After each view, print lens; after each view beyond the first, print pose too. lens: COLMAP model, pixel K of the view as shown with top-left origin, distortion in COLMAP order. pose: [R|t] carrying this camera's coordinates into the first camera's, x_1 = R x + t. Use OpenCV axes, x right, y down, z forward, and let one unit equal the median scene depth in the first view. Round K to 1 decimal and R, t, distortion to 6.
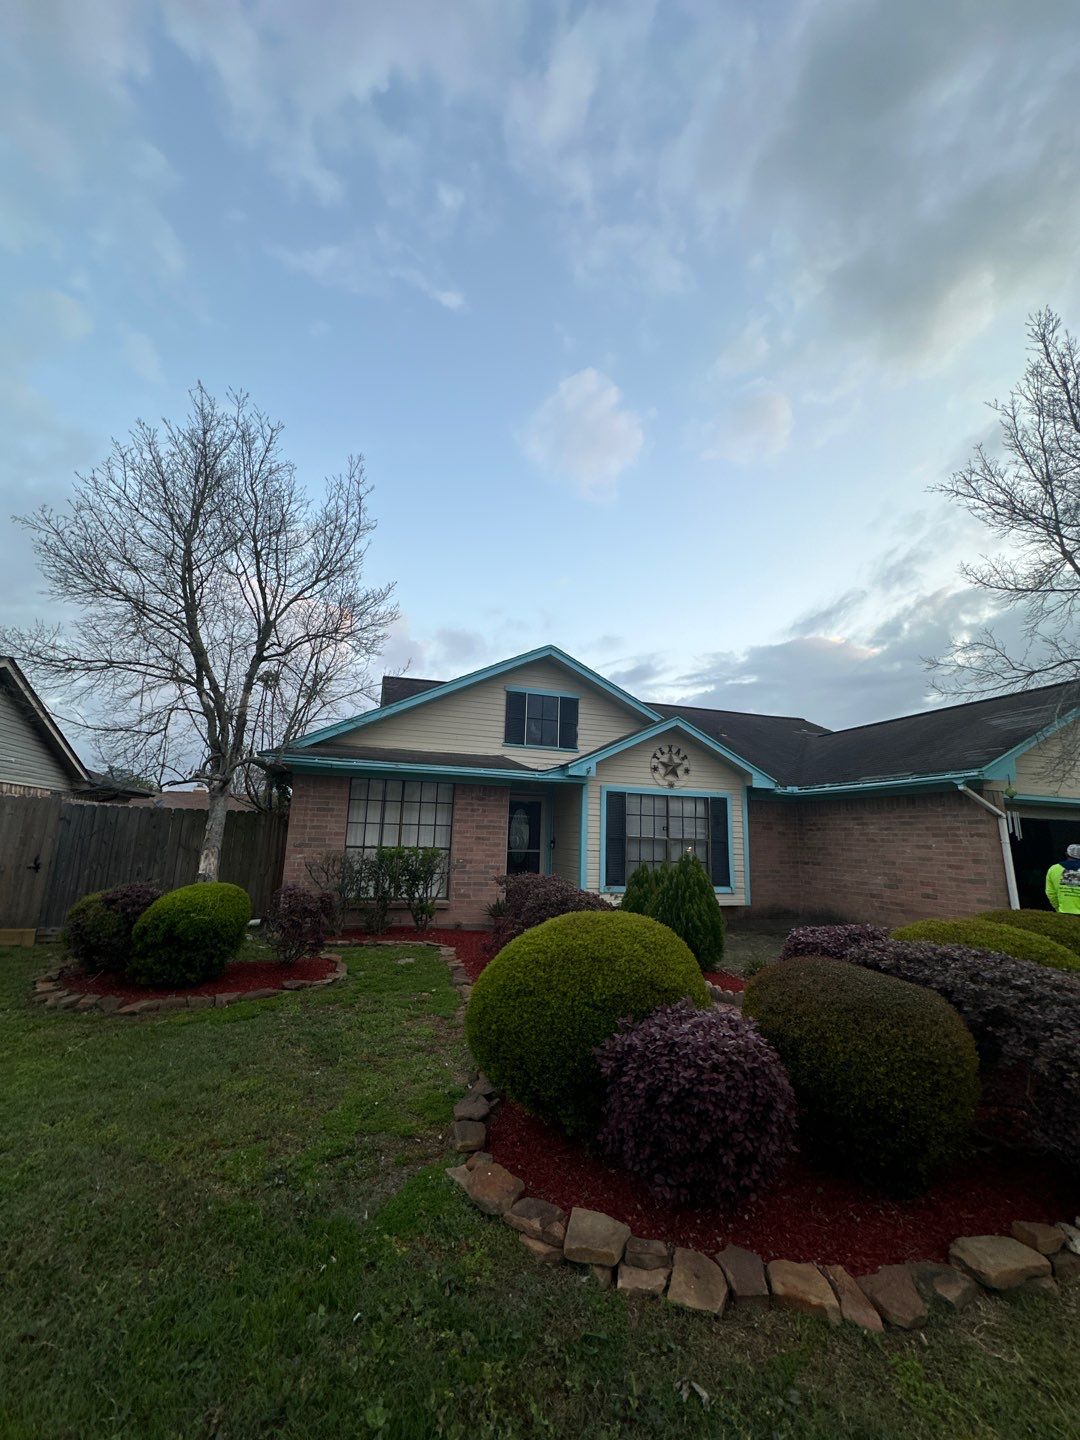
lens RADIAL K [[574.8, 0, 542.2], [0, 574.8, 720.5], [0, 0, 1]] dist [-0.001233, 0.000481]
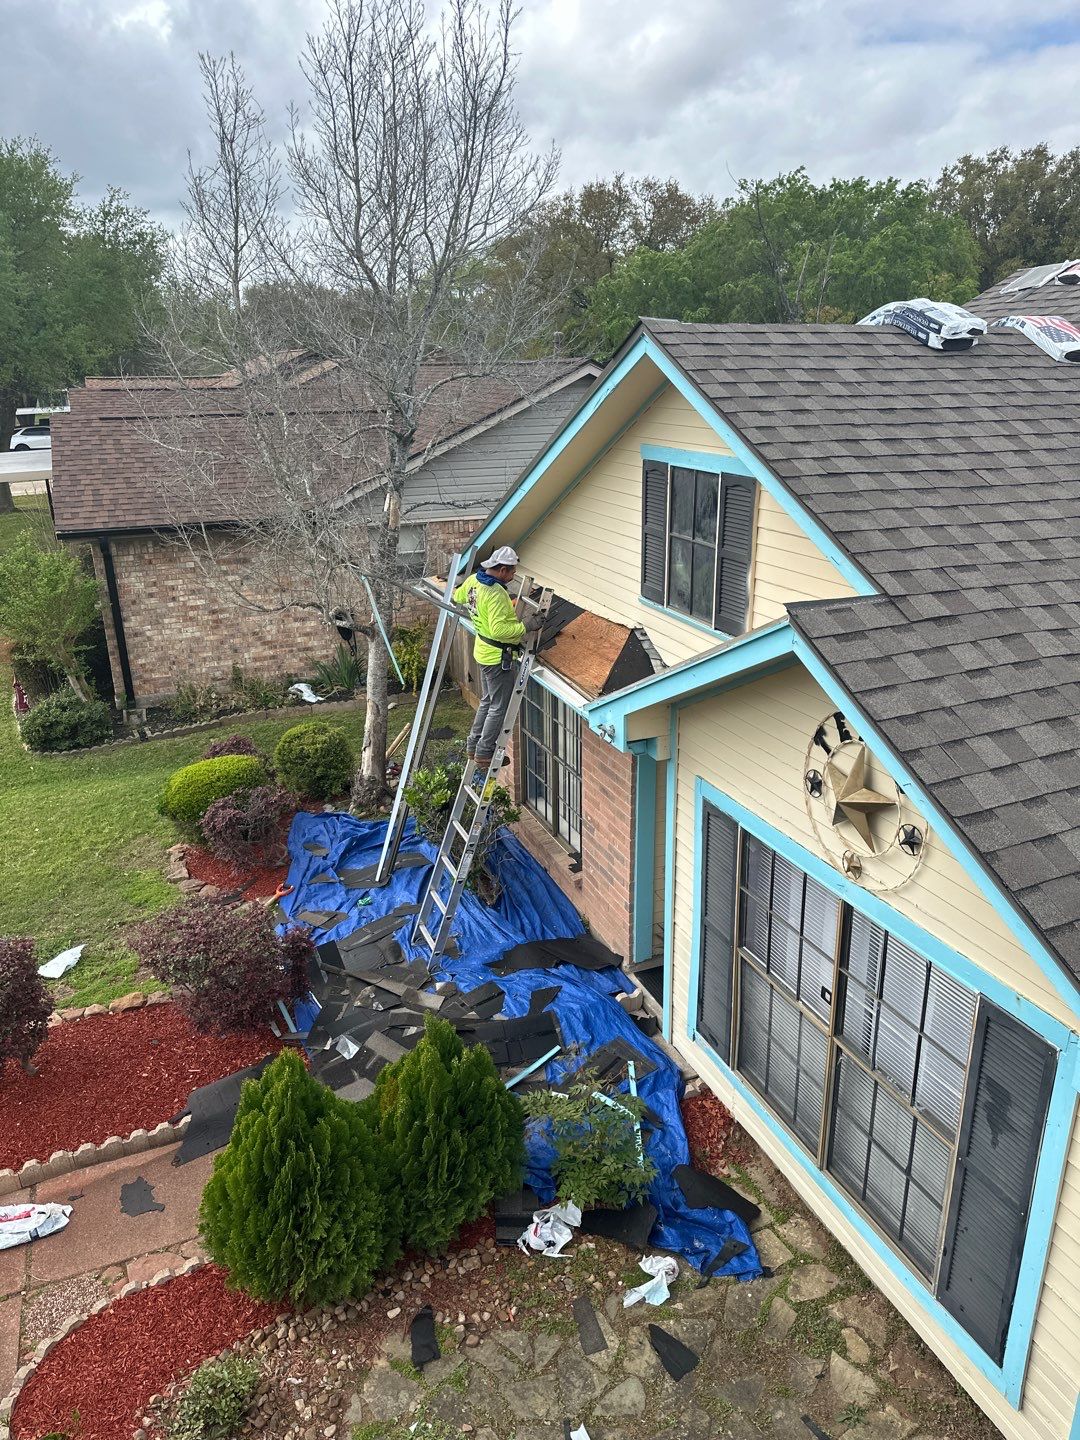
lens RADIAL K [[984.9, 0, 540.0], [0, 984.9, 720.0], [0, 0, 1]] dist [0.072213, -0.111487]
pose [[0.072292, 0.302470, -0.950414, 0.601620], [0.221456, 0.924253, 0.310989, -0.109508], [0.972487, -0.232957, -0.000168, 0.880778]]
